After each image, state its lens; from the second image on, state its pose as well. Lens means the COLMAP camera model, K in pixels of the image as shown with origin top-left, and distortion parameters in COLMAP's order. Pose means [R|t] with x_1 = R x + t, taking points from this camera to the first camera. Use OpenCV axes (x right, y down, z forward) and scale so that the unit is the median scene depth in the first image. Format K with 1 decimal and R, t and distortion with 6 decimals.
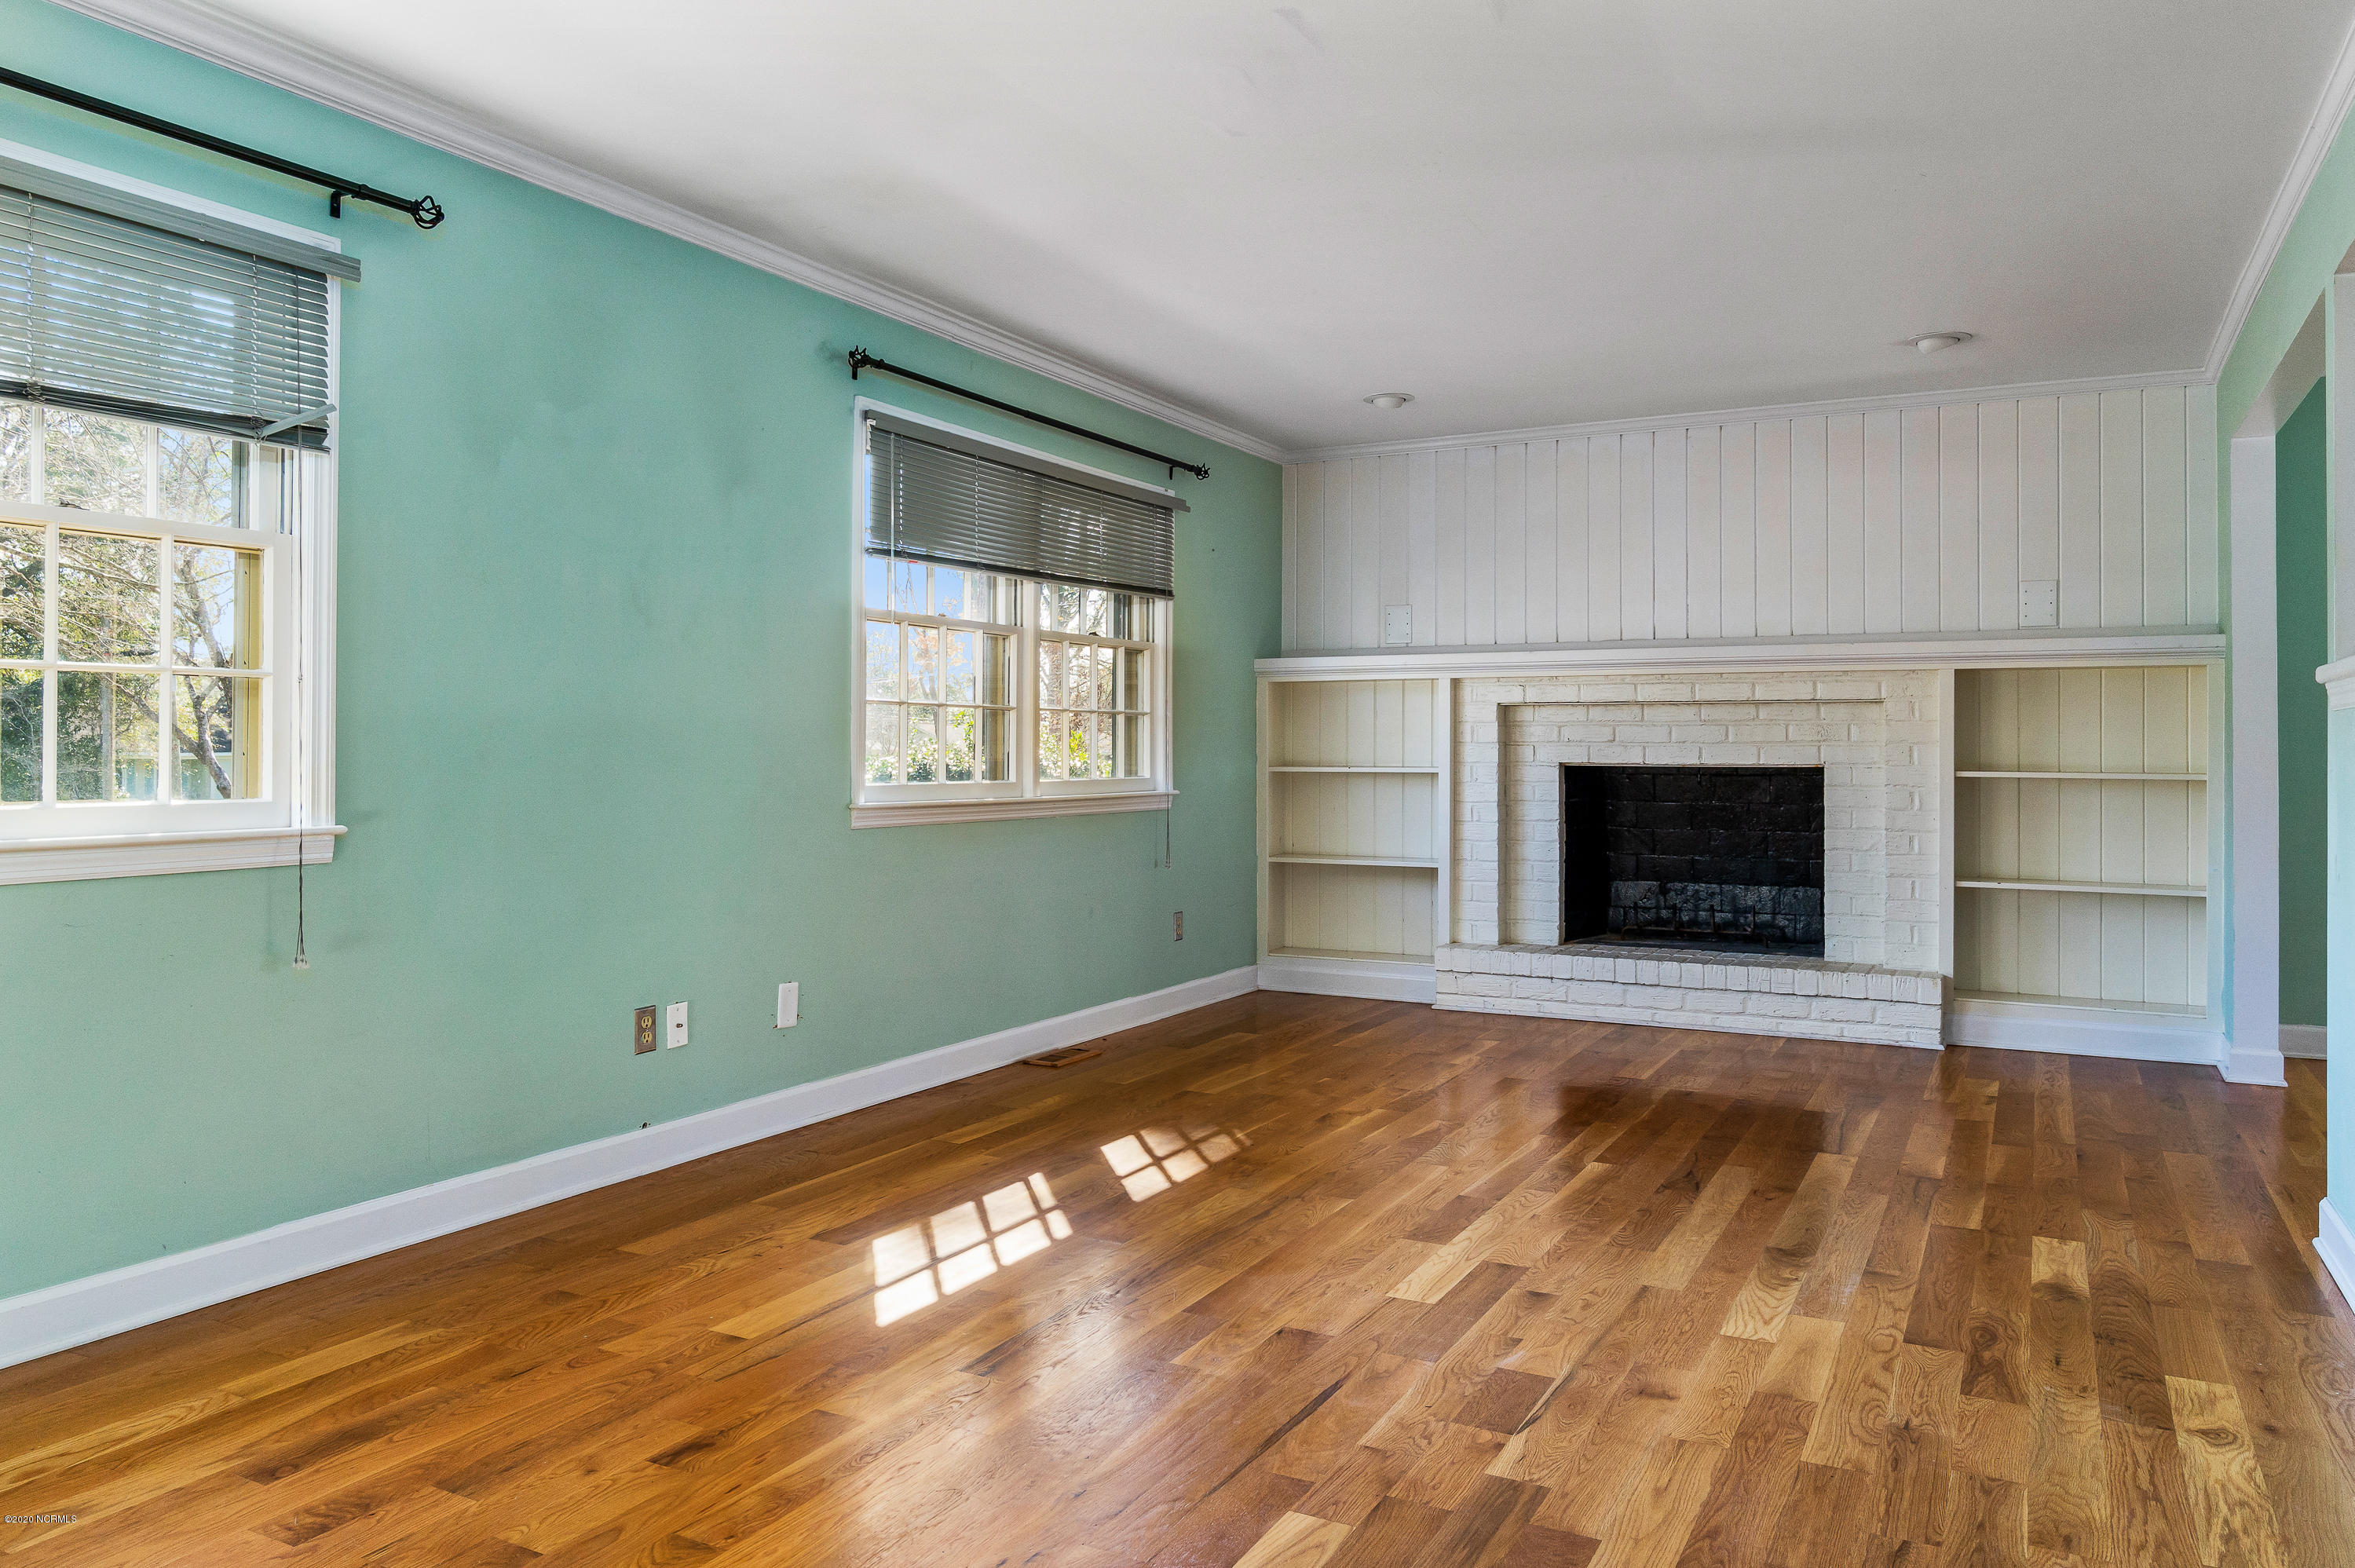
lens RADIAL K [[1678.7, 0, 1172.0], [0, 1678.7, 754.3], [0, 0, 1]] dist [-0.010692, 0.000844]
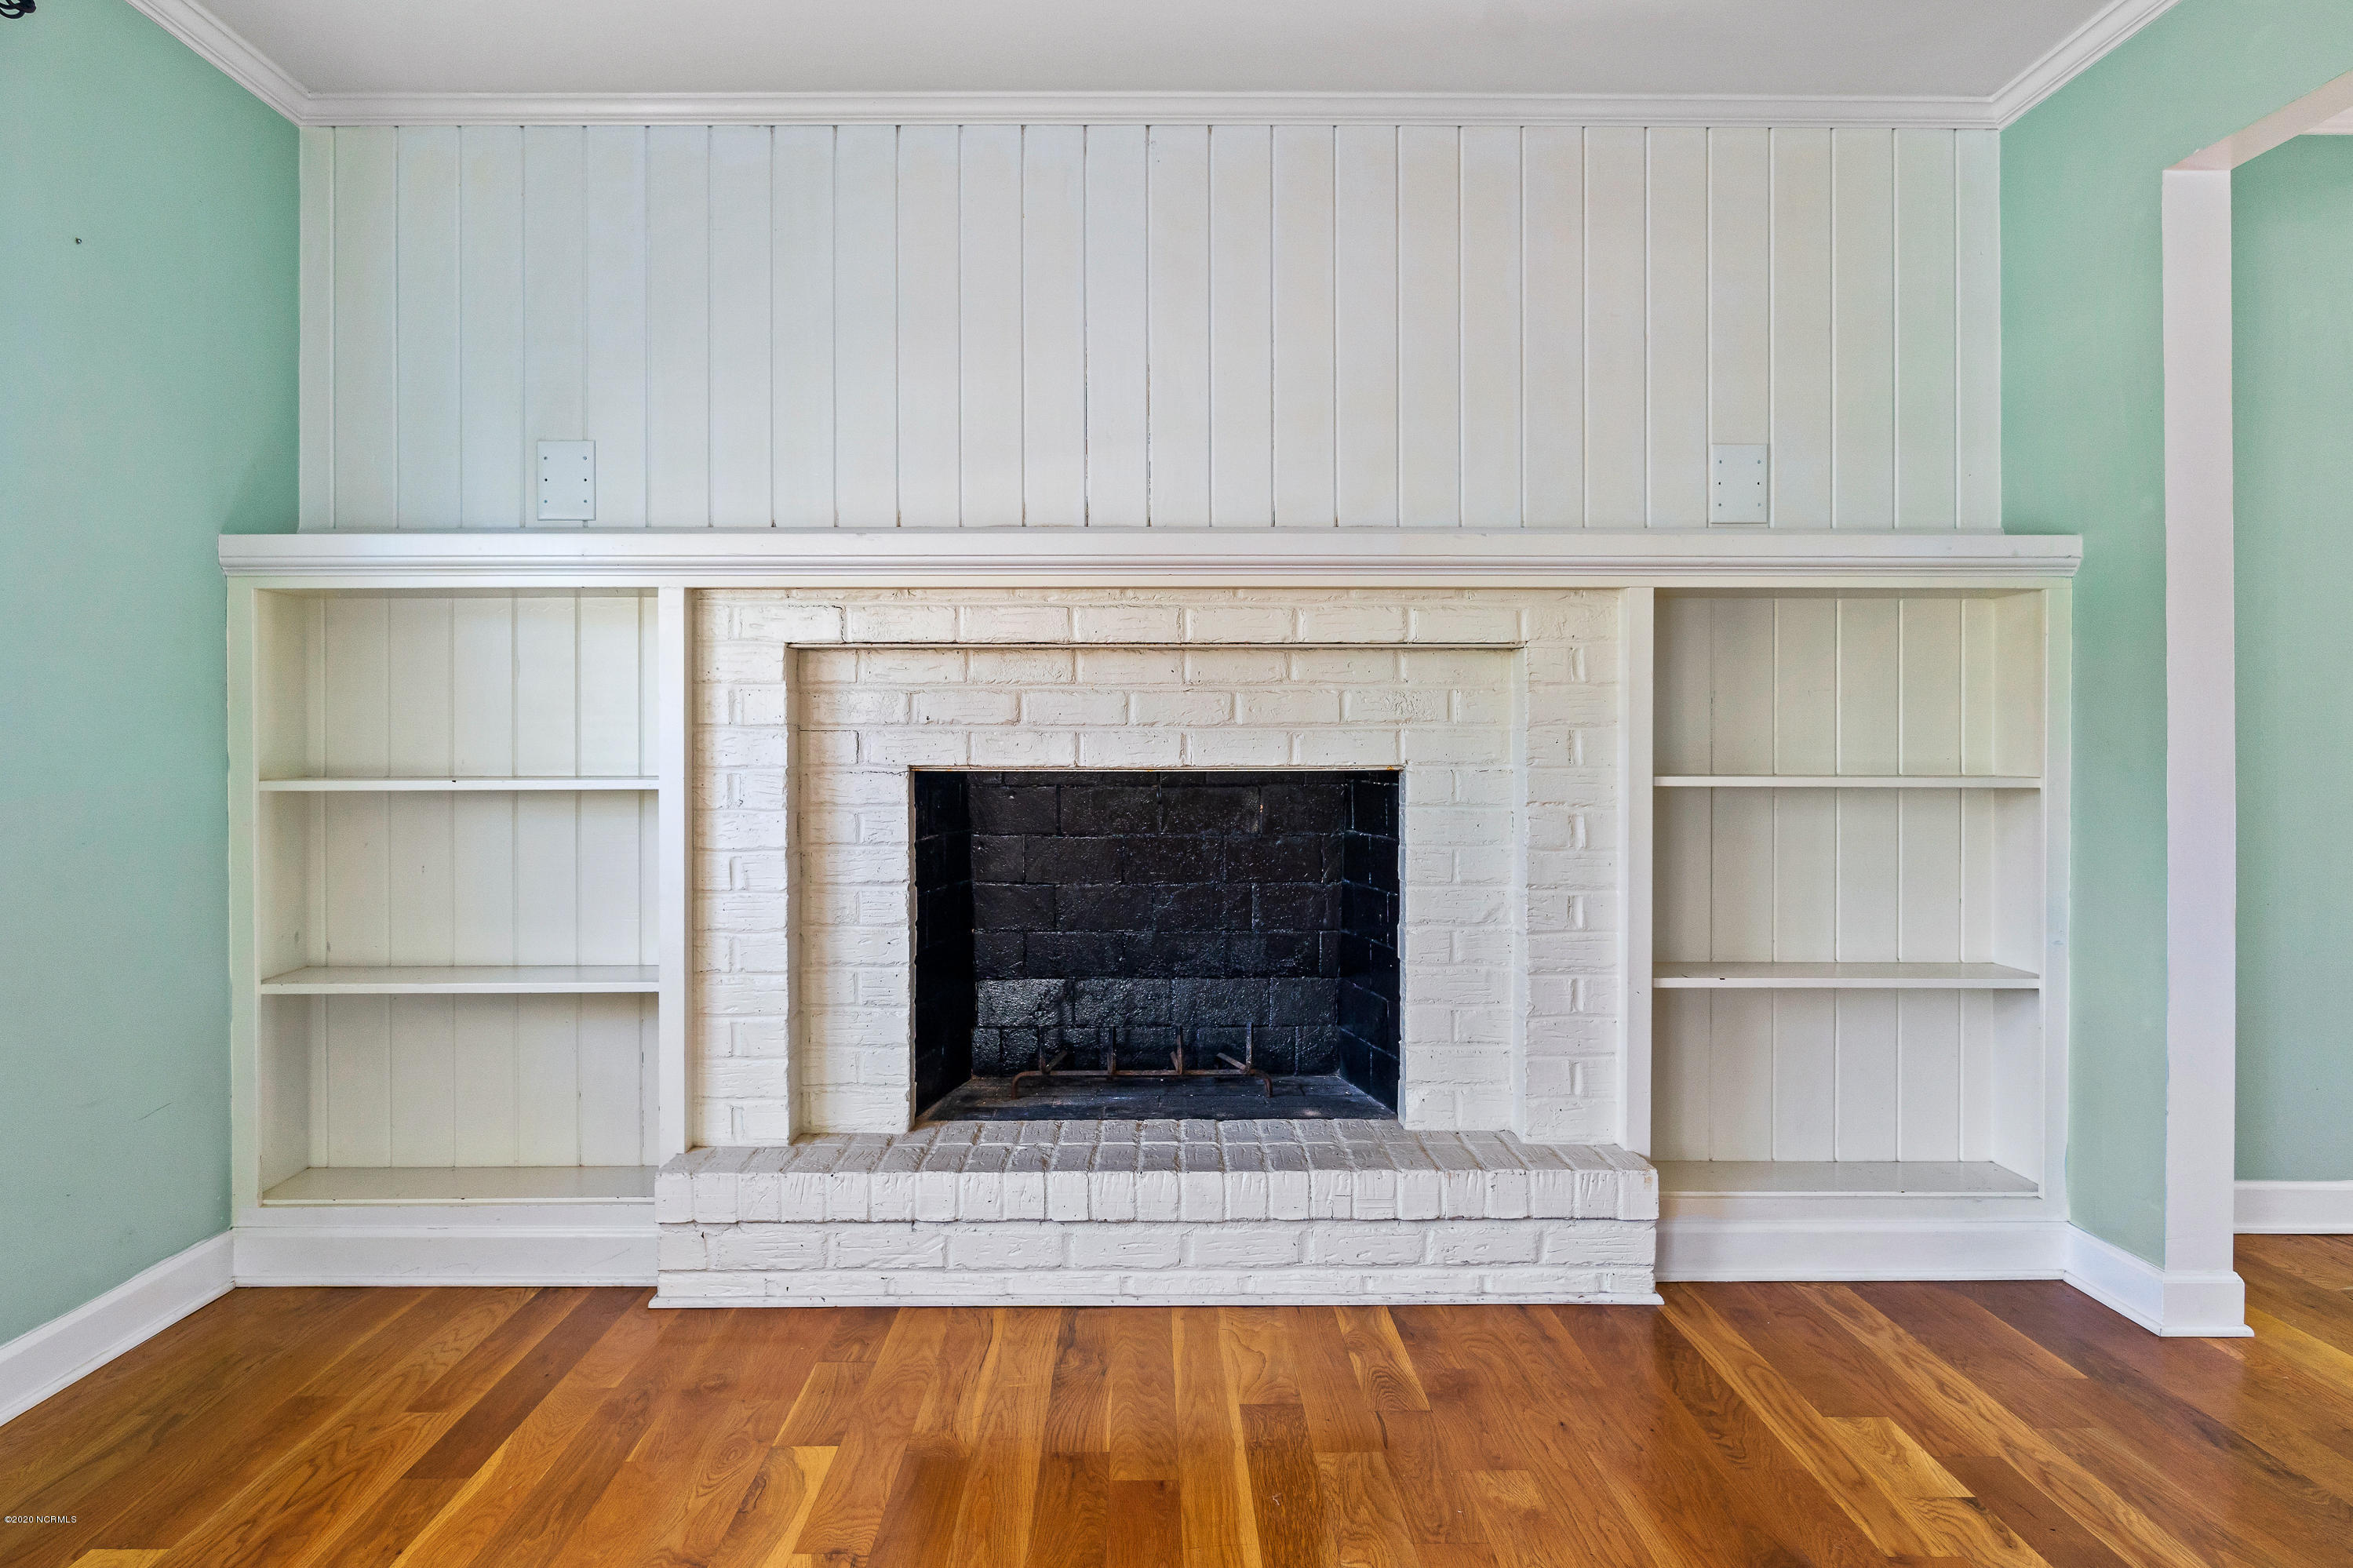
lens RADIAL K [[1677.1, 0, 1171.0], [0, 1677.1, 754.3], [0, 0, 1]] dist [-0.010692, 0.000844]
pose [[0.883937, -0.005701, 0.467571, 0.067650], [0.005328, 0.999984, 0.002120, 0.000946], [-0.467575, 0.000617, 0.883953, 0.527786]]
